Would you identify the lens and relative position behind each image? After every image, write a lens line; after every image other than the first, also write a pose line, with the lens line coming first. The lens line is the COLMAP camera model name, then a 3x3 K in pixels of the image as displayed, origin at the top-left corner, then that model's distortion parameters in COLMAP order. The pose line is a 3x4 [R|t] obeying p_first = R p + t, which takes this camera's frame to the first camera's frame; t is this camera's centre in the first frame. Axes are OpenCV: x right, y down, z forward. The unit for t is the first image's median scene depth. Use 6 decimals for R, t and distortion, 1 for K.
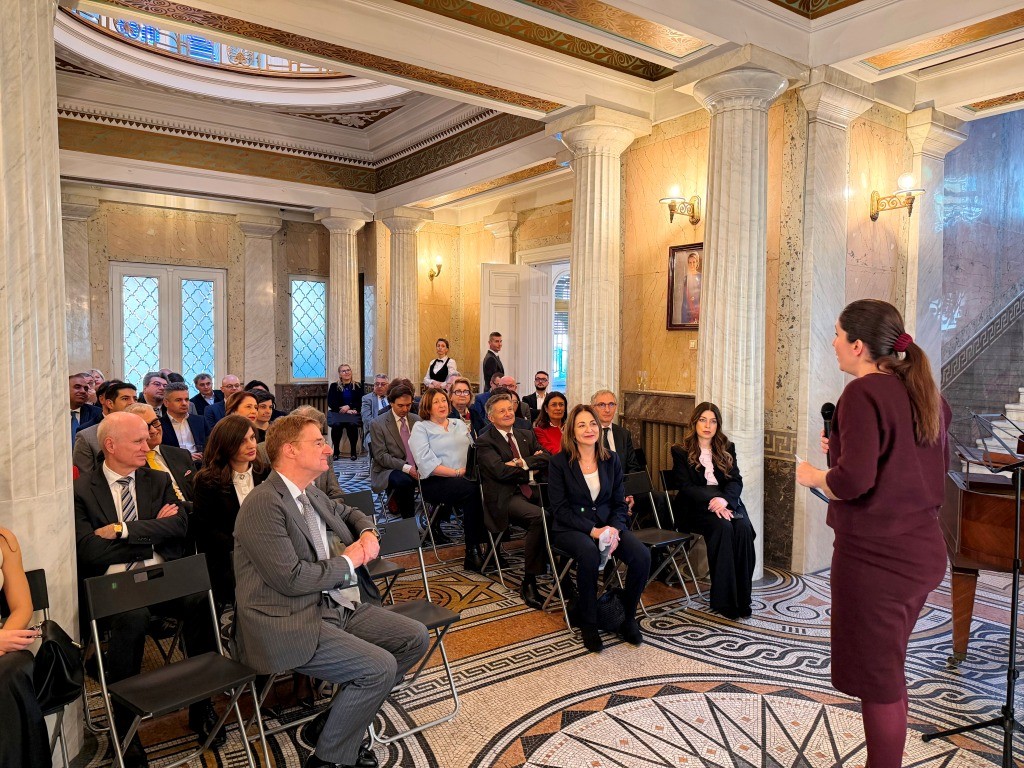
lens RADIAL K [[715.6, 0, 510.4], [0, 715.6, 382.7], [0, 0, 1]] dist [0.021407, -0.043592]
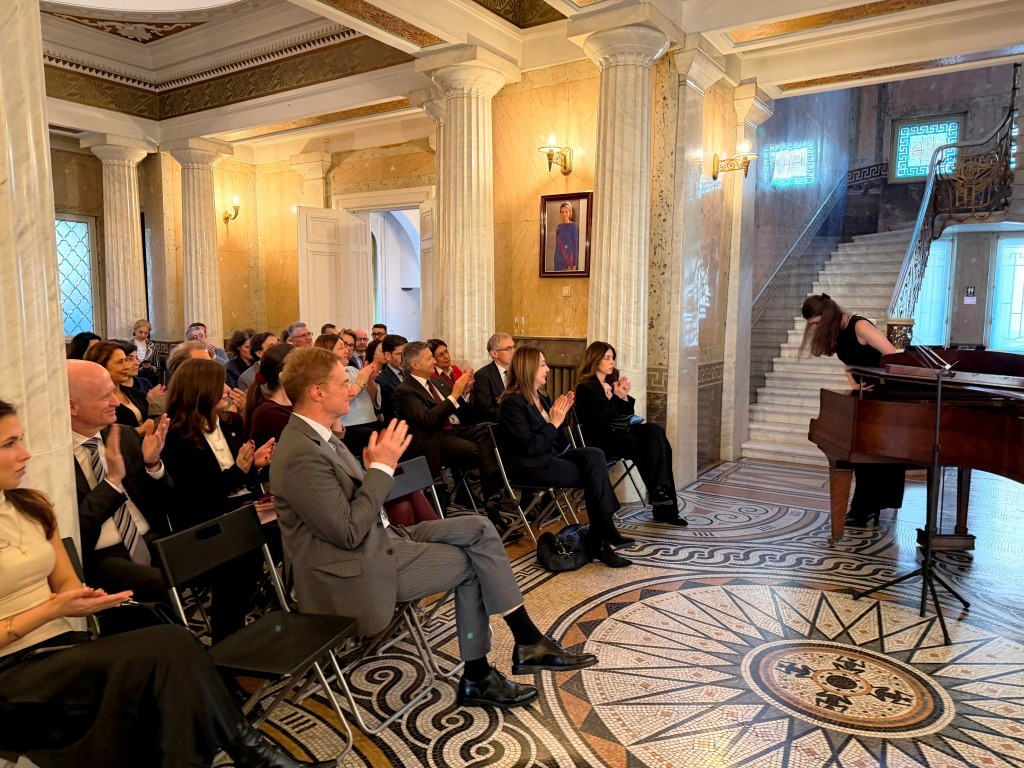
lens RADIAL K [[715.6, 0, 508.1], [0, 715.6, 393.1], [0, 0, 1]] dist [0.021407, -0.043592]
pose [[0.937698, -0.043334, 0.344740, -0.196863], [0.018716, 0.997051, 0.074423, 0.017641], [-0.346948, -0.063334, 0.935743, 0.029625]]
